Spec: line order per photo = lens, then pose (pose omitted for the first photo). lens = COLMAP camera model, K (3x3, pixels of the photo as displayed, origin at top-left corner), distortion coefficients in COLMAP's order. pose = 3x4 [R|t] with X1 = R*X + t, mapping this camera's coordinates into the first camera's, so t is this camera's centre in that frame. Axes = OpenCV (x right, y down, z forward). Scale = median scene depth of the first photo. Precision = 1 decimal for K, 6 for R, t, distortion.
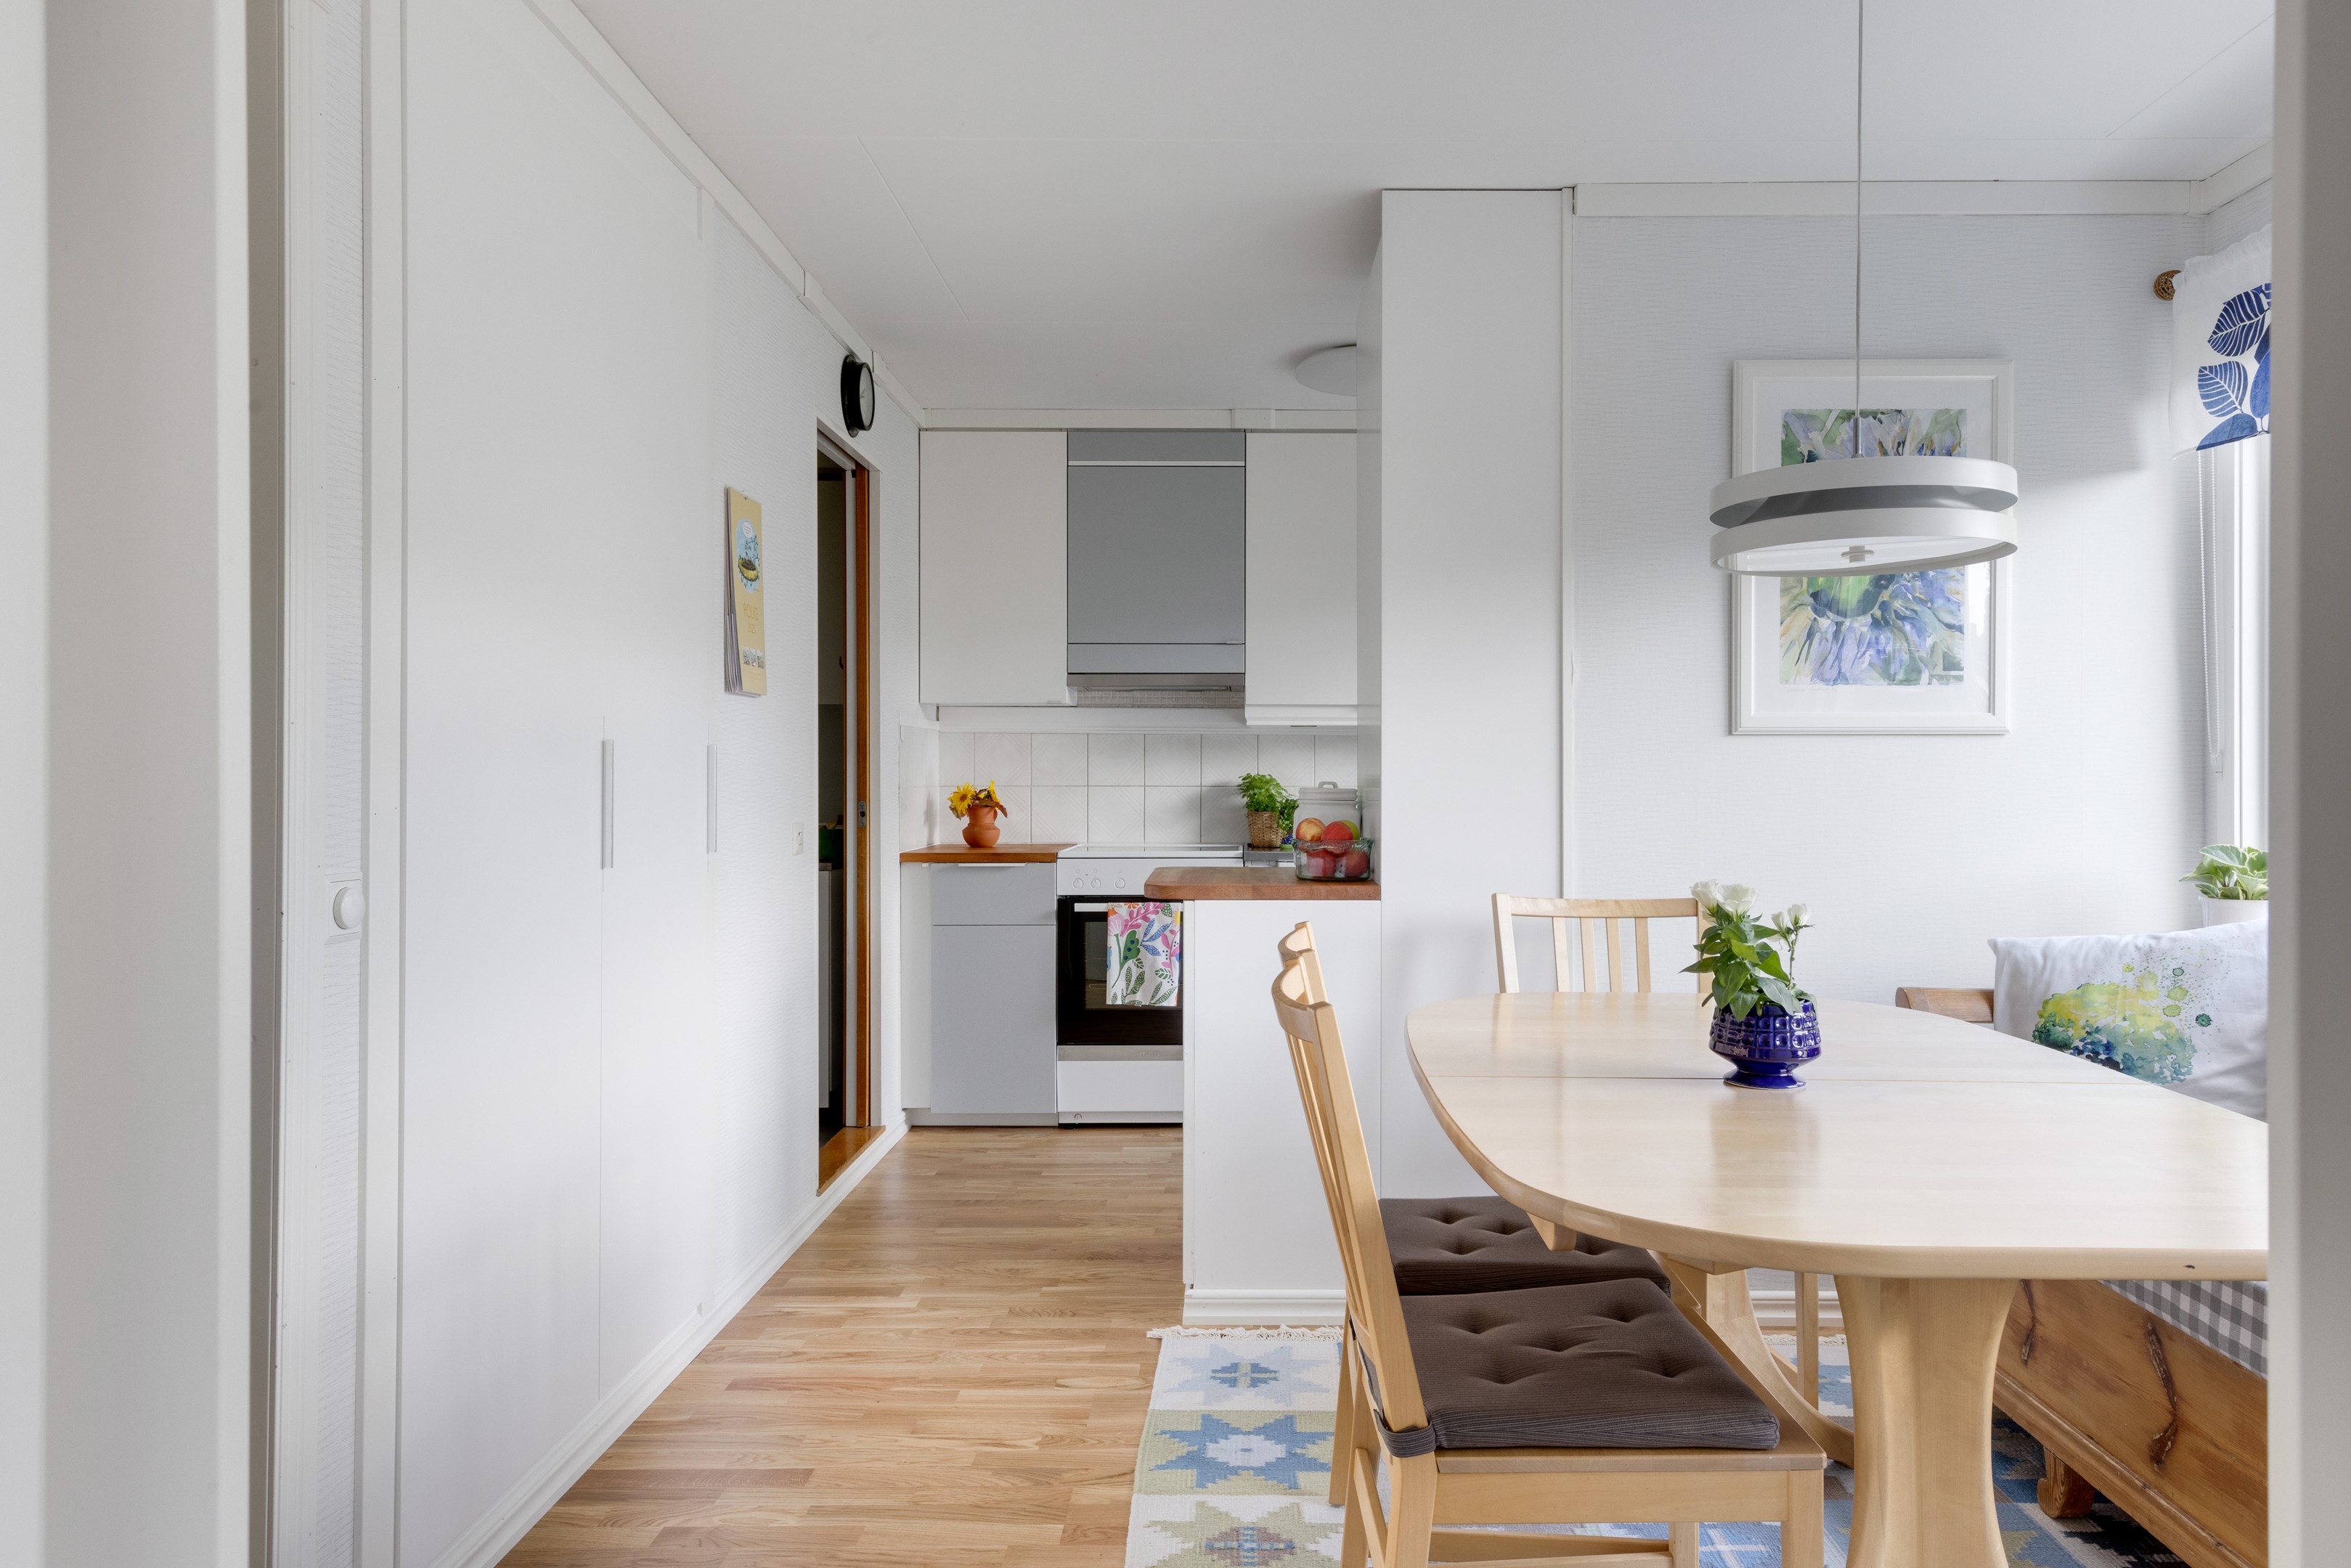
lens RADIAL K [[1527.2, 0, 1232.9], [0, 1527.2, 767.0], [0, 0, 1]] dist [0.017425, -0.001637]
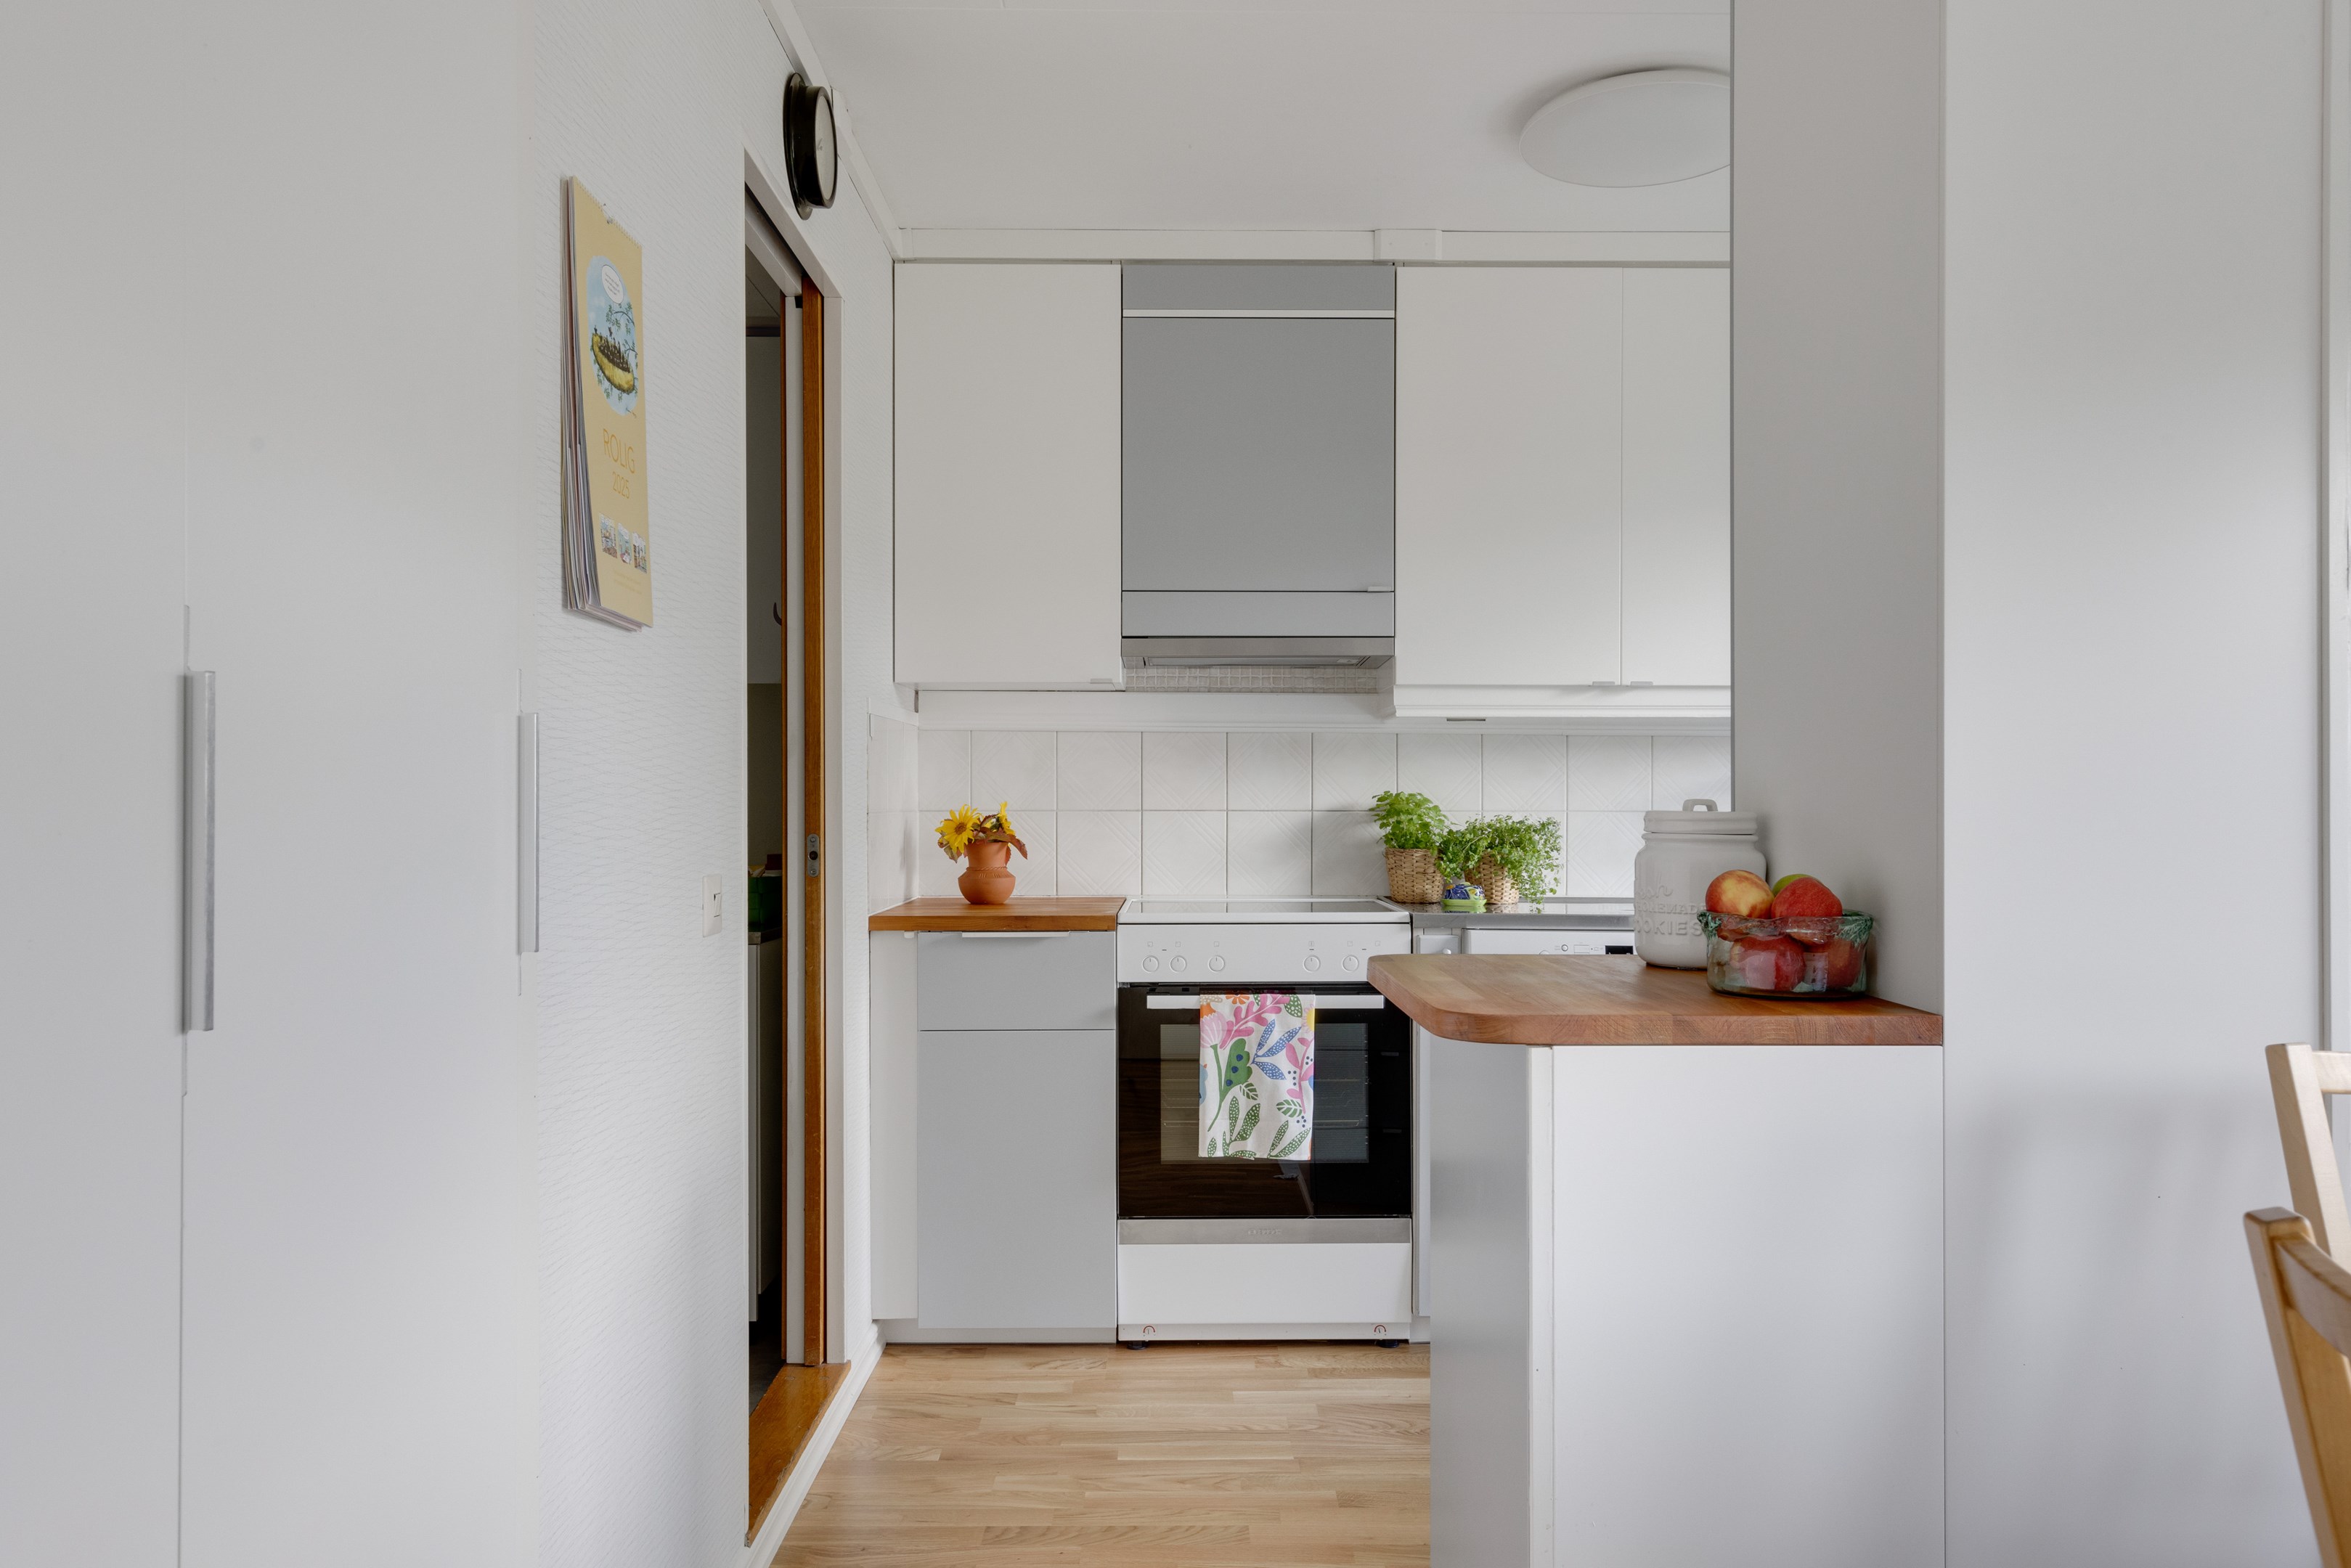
lens RADIAL K [[1643.6, 0, 1183.4], [0, 1643.6, 793.7], [0, 0, 1]] dist [0.017678, -0.000312]
pose [[0.999950, -0.000391, 0.009947, -0.095701], [0.000385, 1.000000, 0.000616, 0.005380], [-0.009947, -0.000612, 0.999950, 0.322526]]
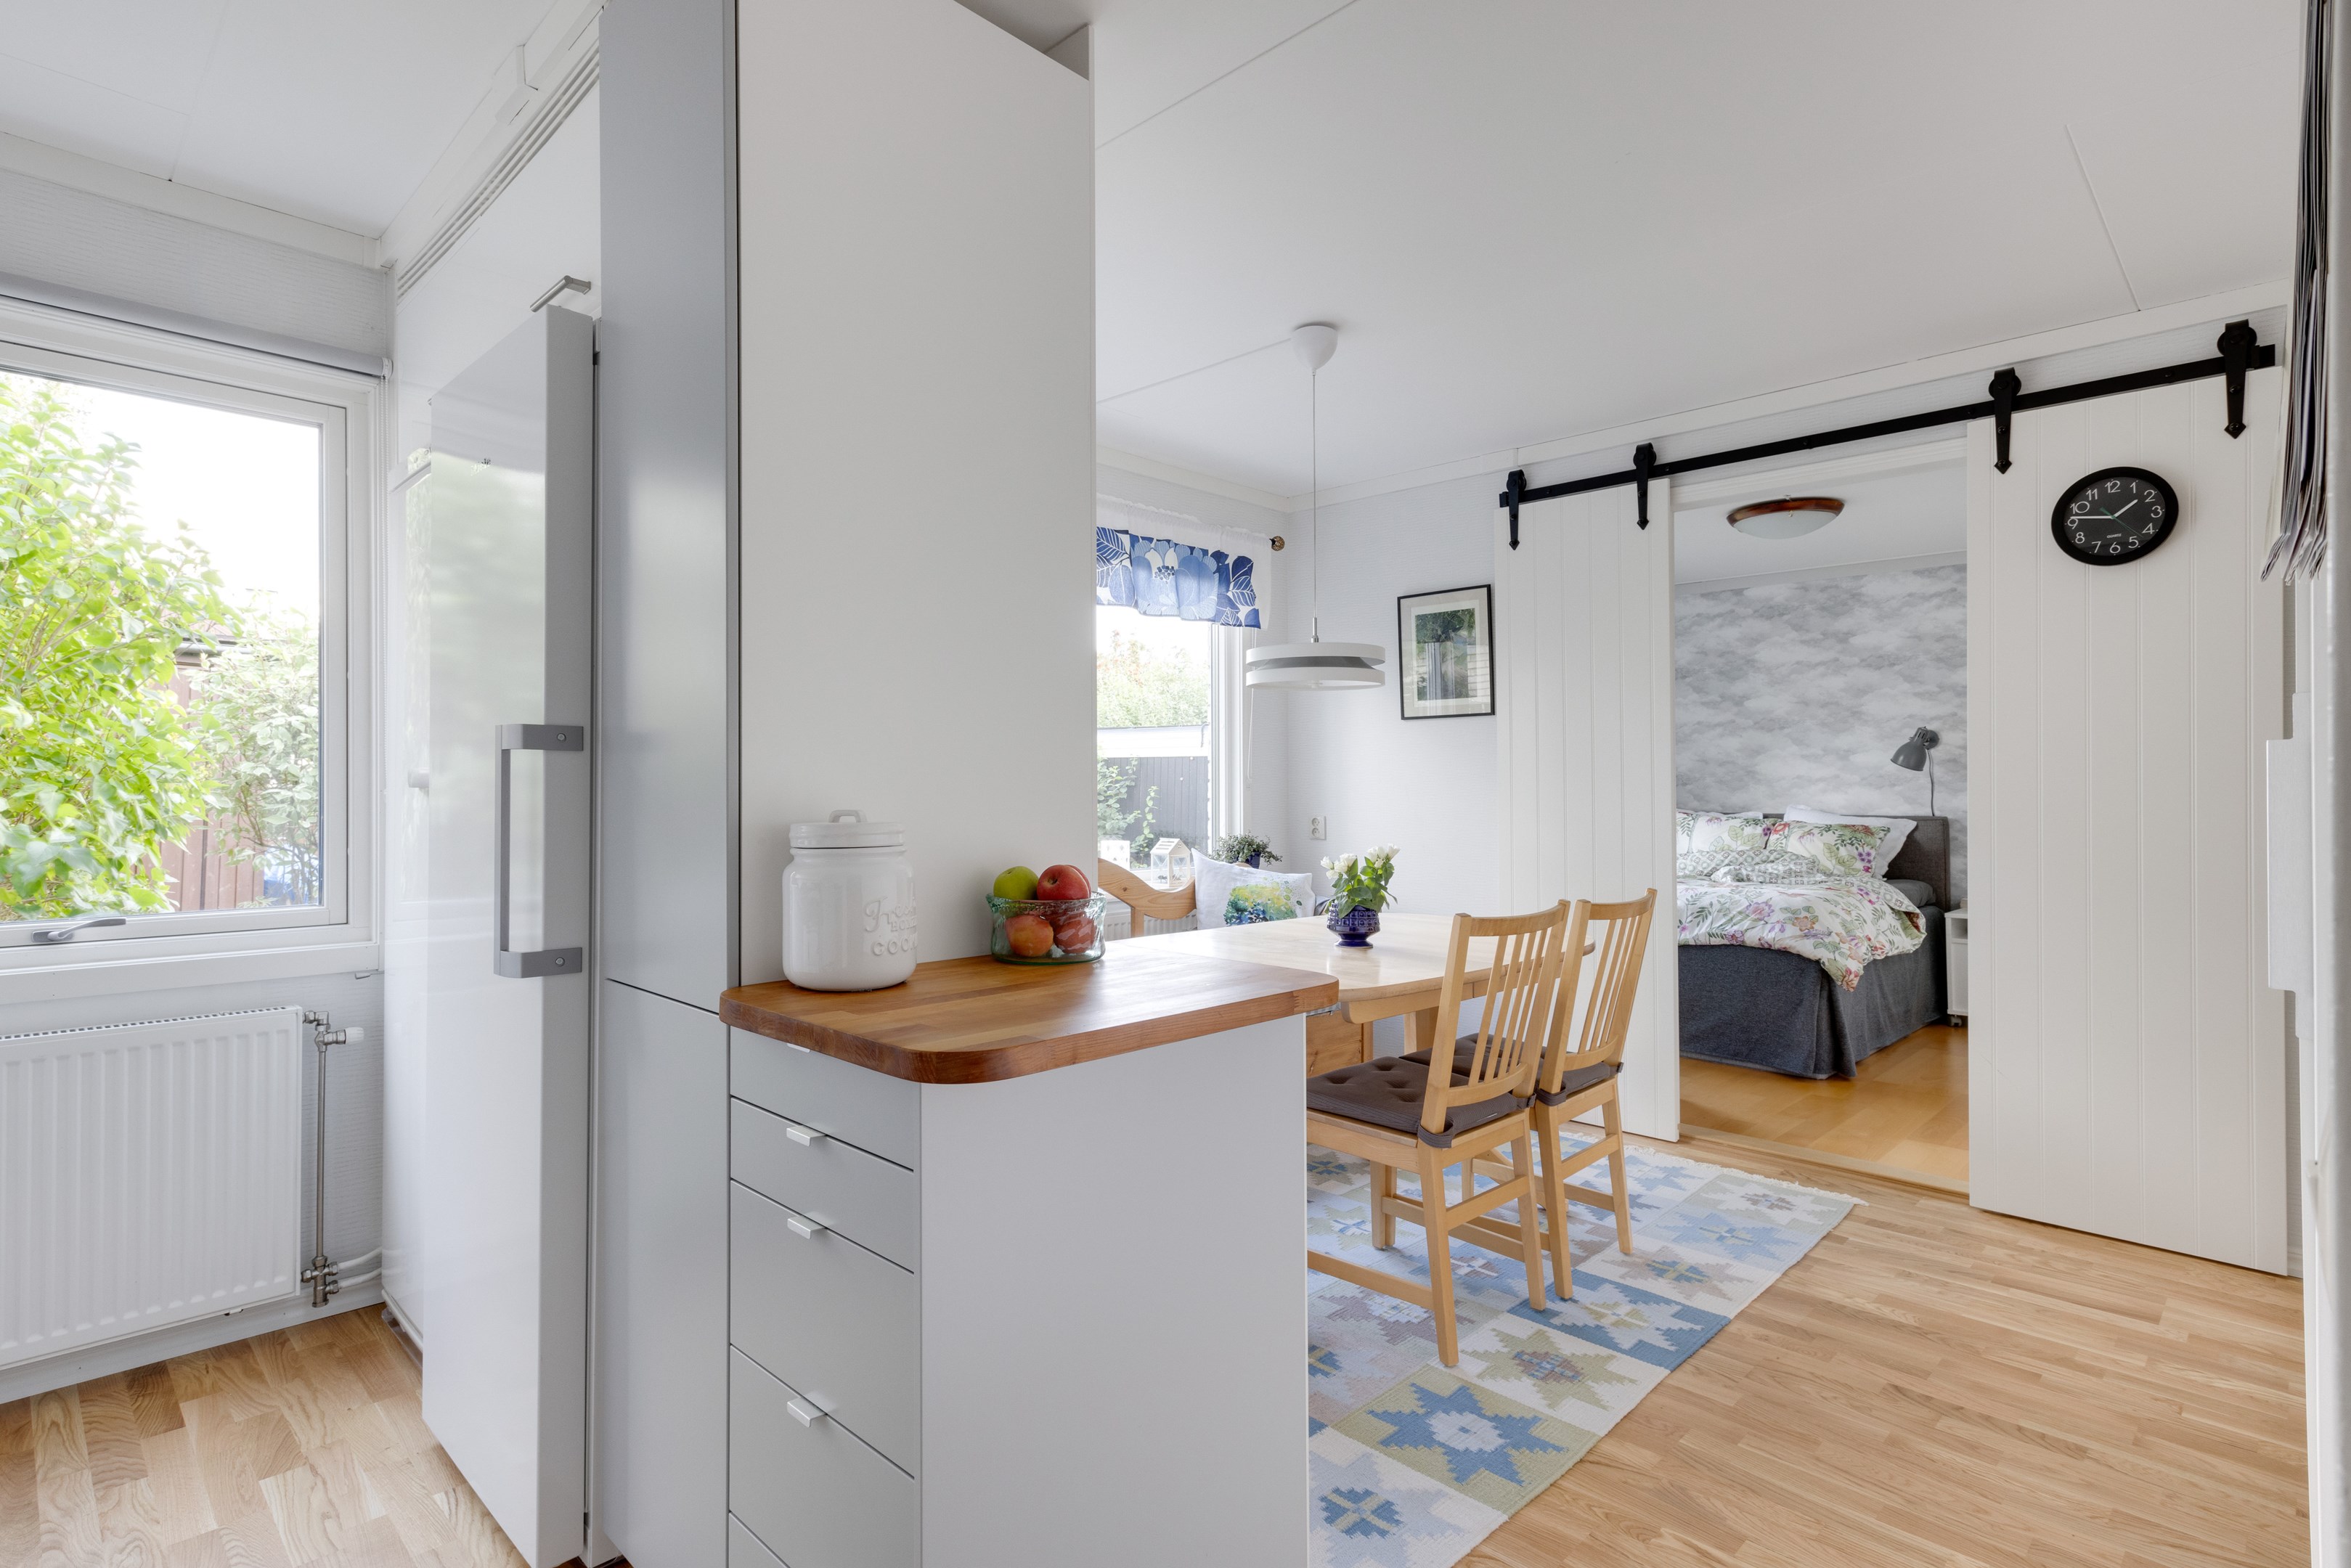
lens RADIAL K [[1162.7, 0, 1153.9], [0, 1162.7, 777.1], [0, 0, 1]] dist [0.011322, 0.000108]
pose [[-0.709952, -0.000040, 0.704250, -0.218473], [-0.008996, 0.999919, -0.009011, 0.000983], [-0.704193, -0.012733, -0.709895, 0.925457]]
